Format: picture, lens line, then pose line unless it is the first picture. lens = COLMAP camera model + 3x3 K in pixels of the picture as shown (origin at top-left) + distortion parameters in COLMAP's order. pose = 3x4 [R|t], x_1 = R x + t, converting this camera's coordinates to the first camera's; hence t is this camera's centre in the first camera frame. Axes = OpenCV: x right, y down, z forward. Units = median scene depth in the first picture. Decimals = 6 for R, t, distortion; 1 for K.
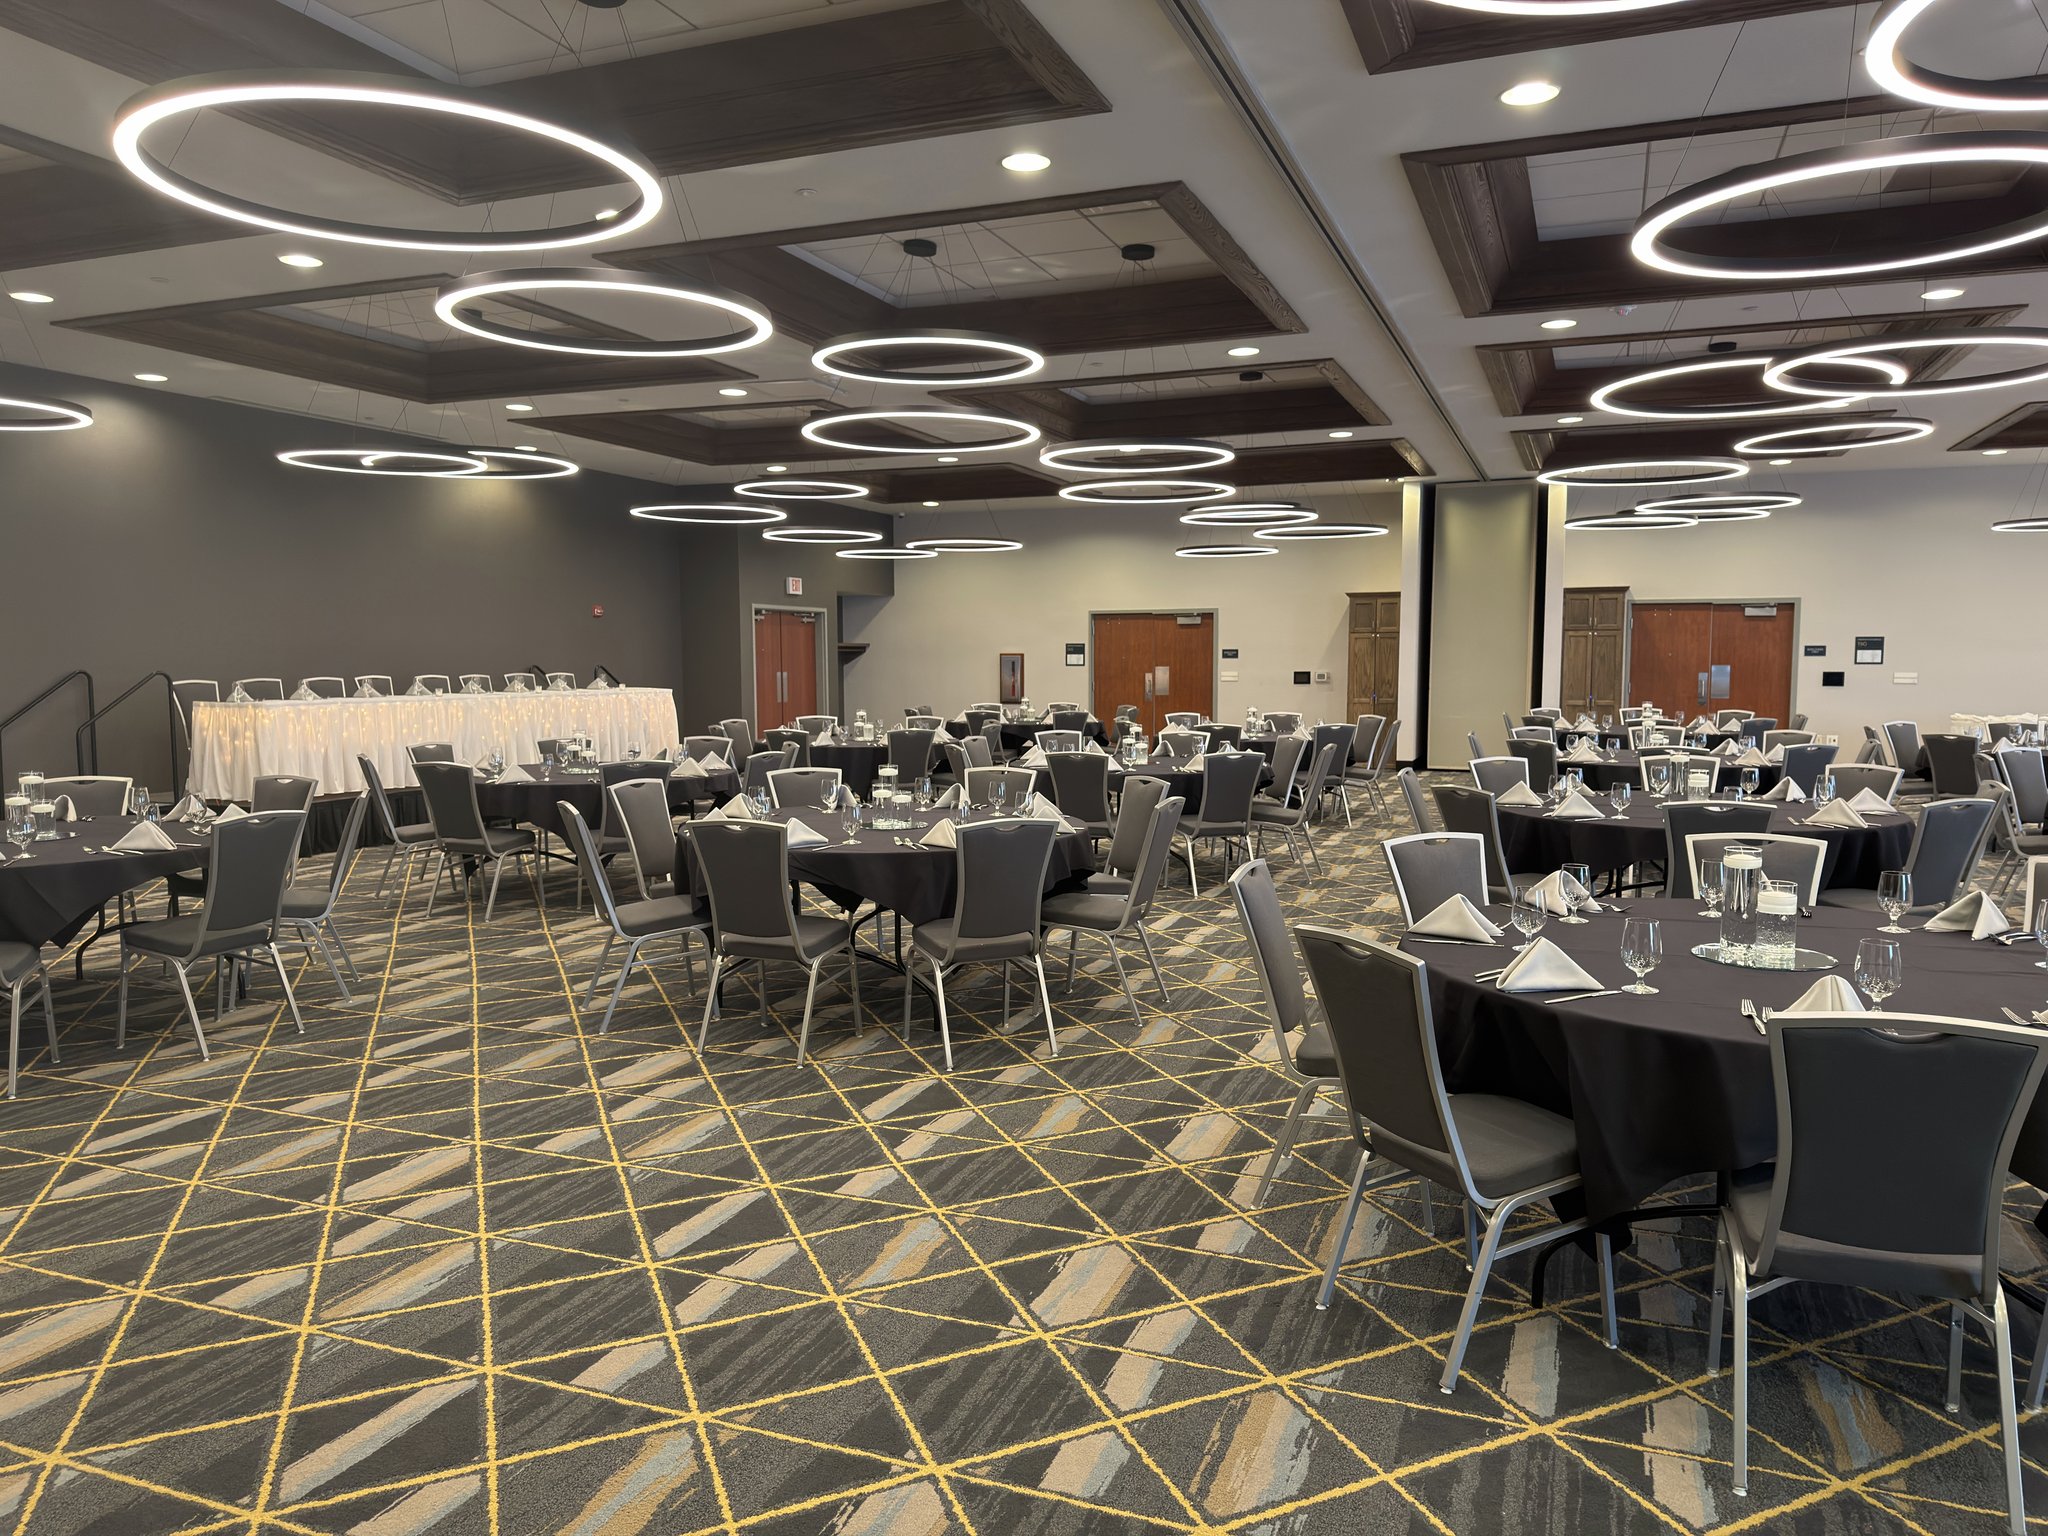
lens RADIAL K [[1401.6, 0, 1025.8], [0, 1401.6, 759.6], [0, 0, 1]] dist [0.010738, -0.021980]
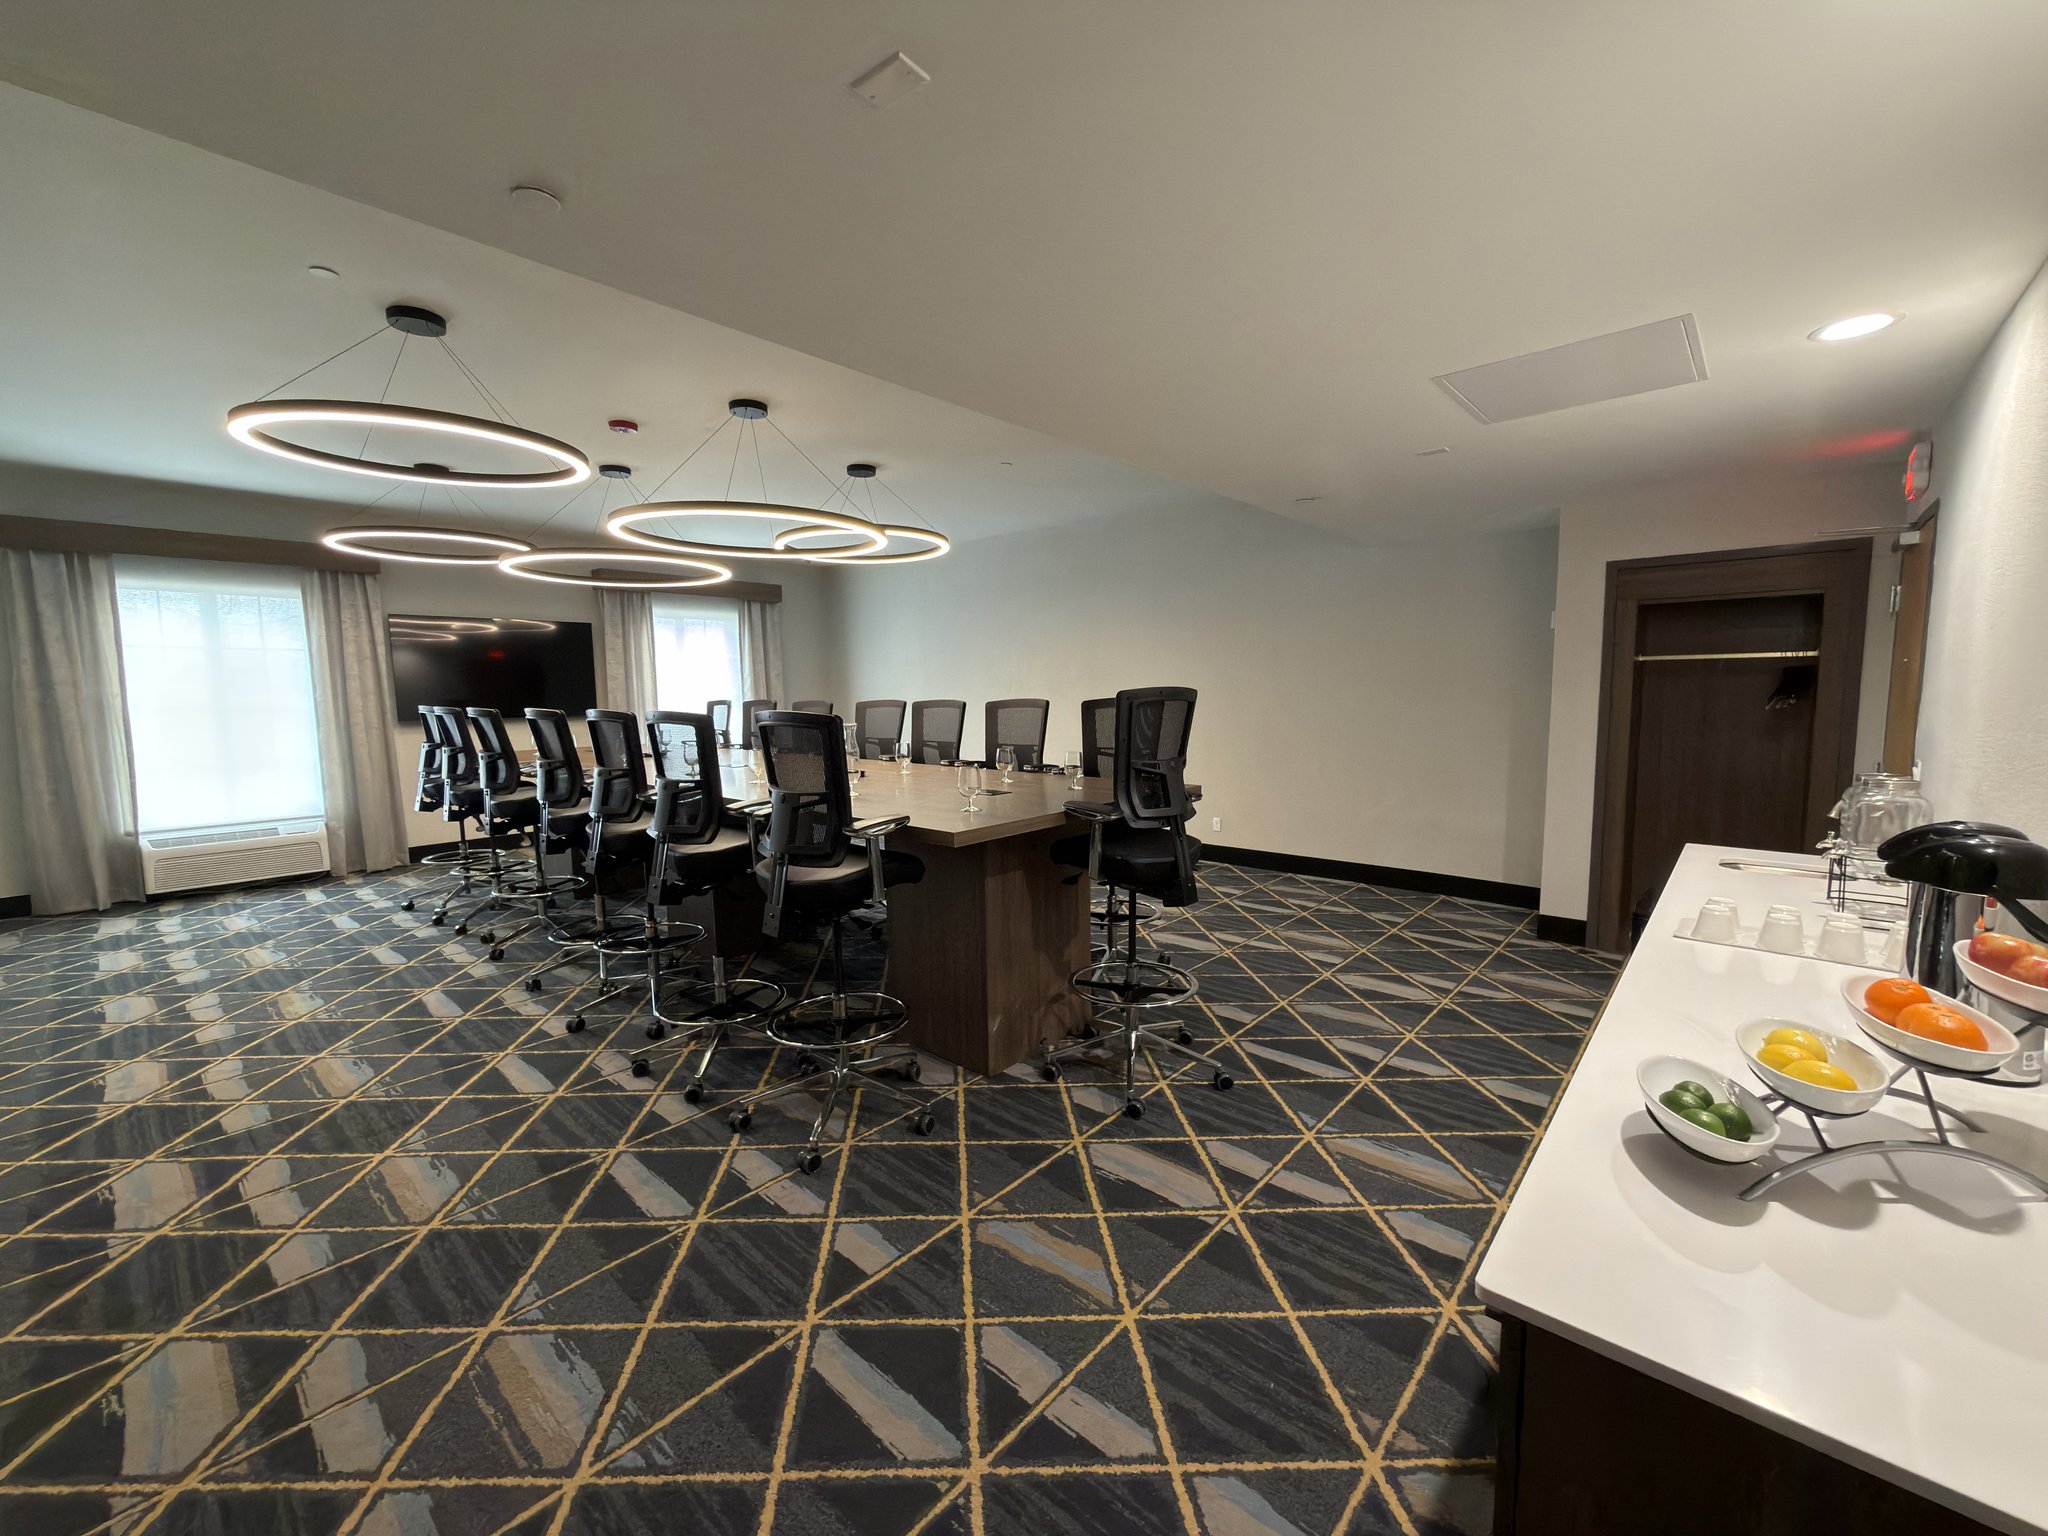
lens RADIAL K [[828.3, 0, 991.1], [0, 828.3, 691.1], [0, 0, 1]] dist [0.009101, -0.002486]
pose [[0.372670, -0.016388, 0.927819, -0.297593], [0.085701, 0.996179, -0.016827, -0.028886], [-0.923998, 0.085786, 0.372650, 0.335727]]
